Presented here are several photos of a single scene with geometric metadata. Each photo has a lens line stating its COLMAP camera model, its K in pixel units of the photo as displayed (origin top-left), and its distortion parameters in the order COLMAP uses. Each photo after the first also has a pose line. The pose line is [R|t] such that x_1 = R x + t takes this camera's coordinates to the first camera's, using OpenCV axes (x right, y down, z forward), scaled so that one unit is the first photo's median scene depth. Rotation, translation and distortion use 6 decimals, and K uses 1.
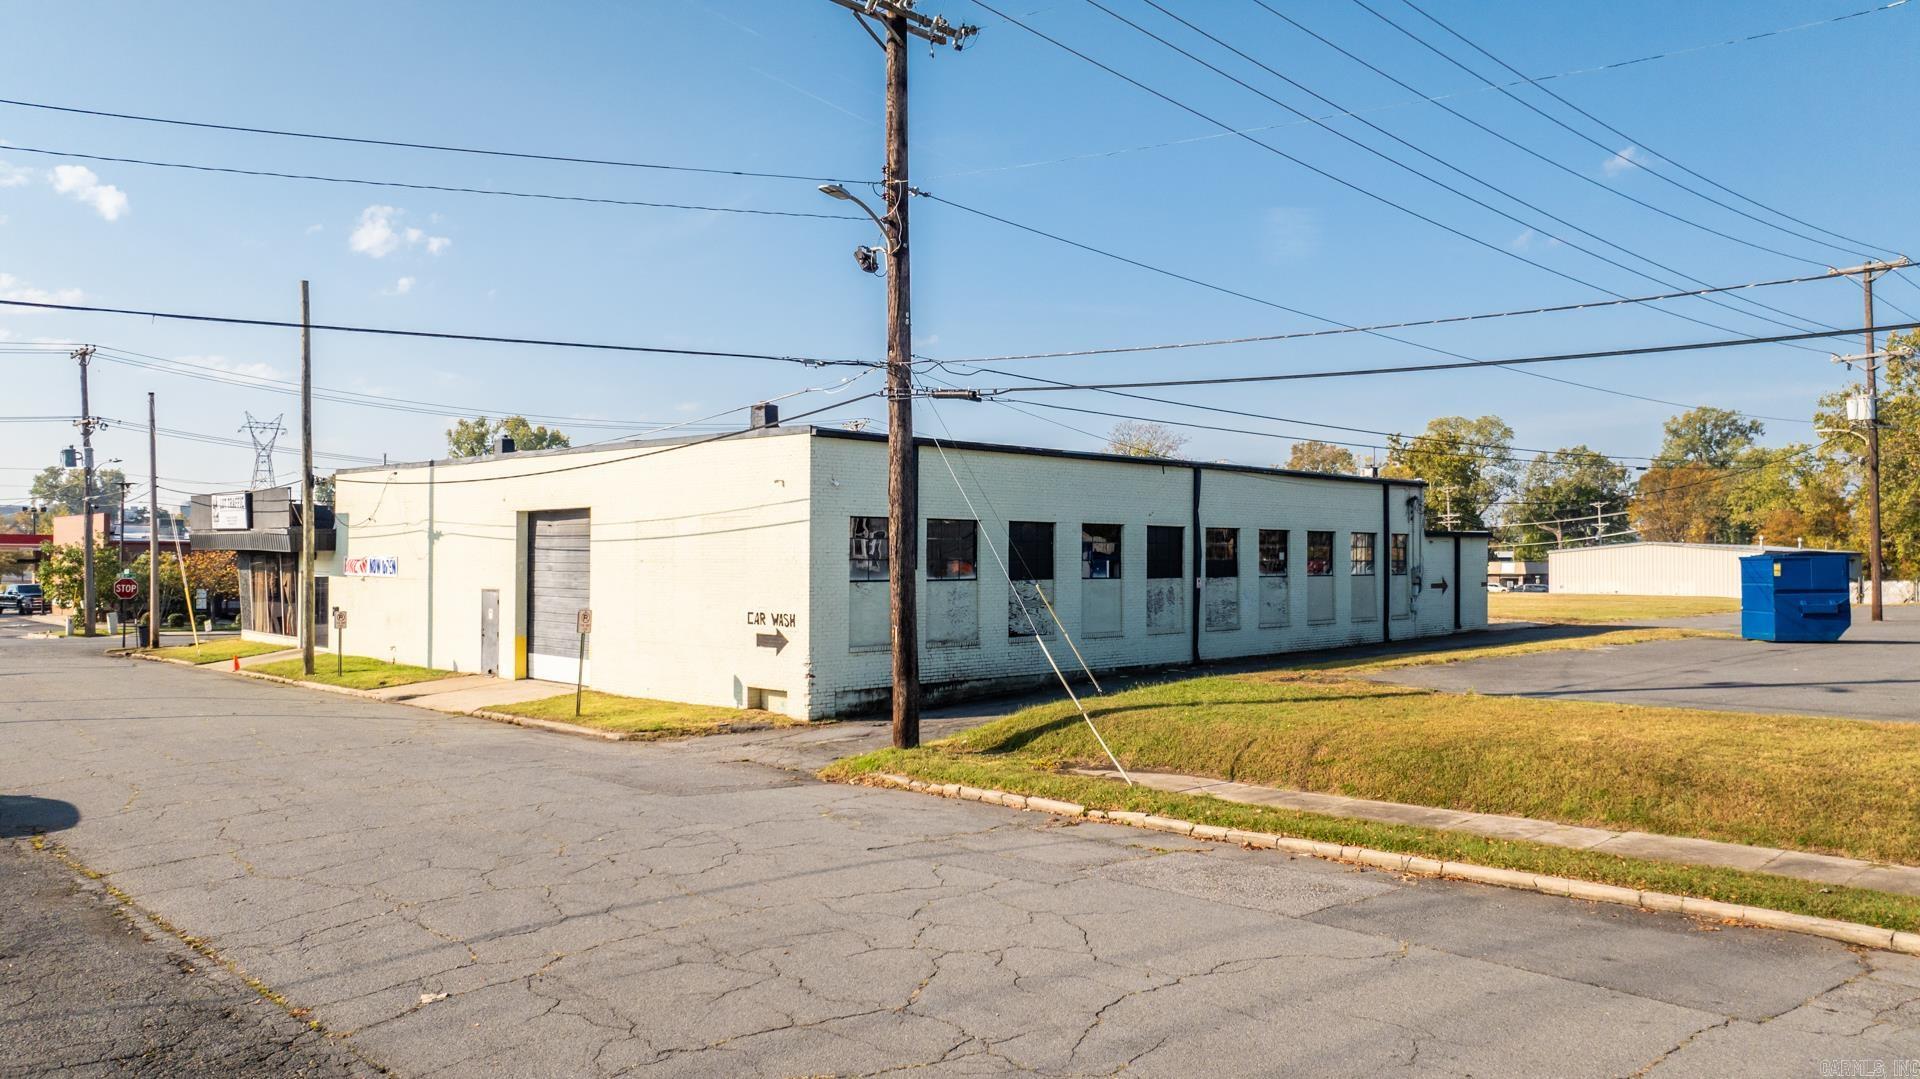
lens RADIAL K [[1386.8, 0, 963.6], [0, 1386.8, 543.6], [0, 0, 1]] dist [-0.011492, 0.007239]
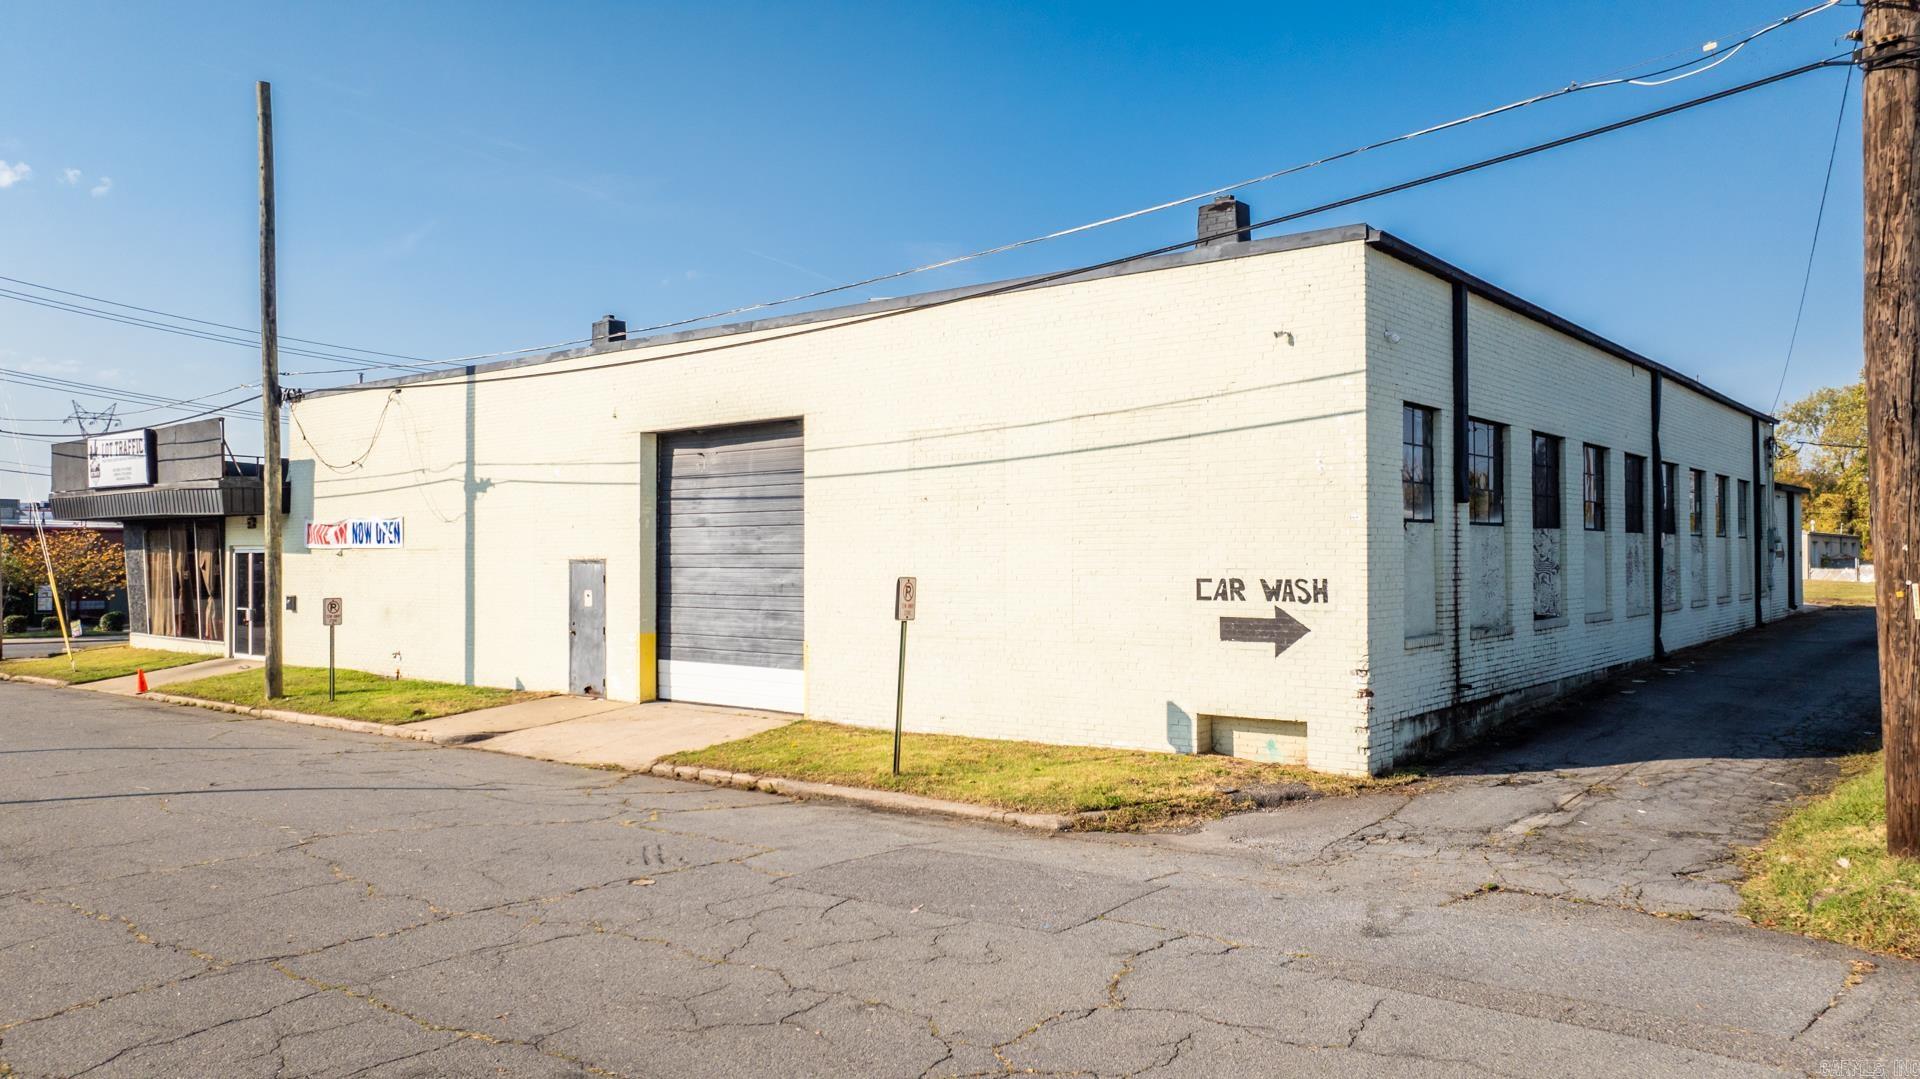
lens RADIAL K [[1359.1, 0, 960.1], [0, 1359.1, 538.0], [0, 0, 1]] dist [-0.008284, 0.002759]
pose [[0.994410, -0.005937, 0.105416, -0.244155], [0.006499, 0.999966, -0.004991, 0.028076], [-0.105383, 0.005648, 0.994416, 0.375462]]
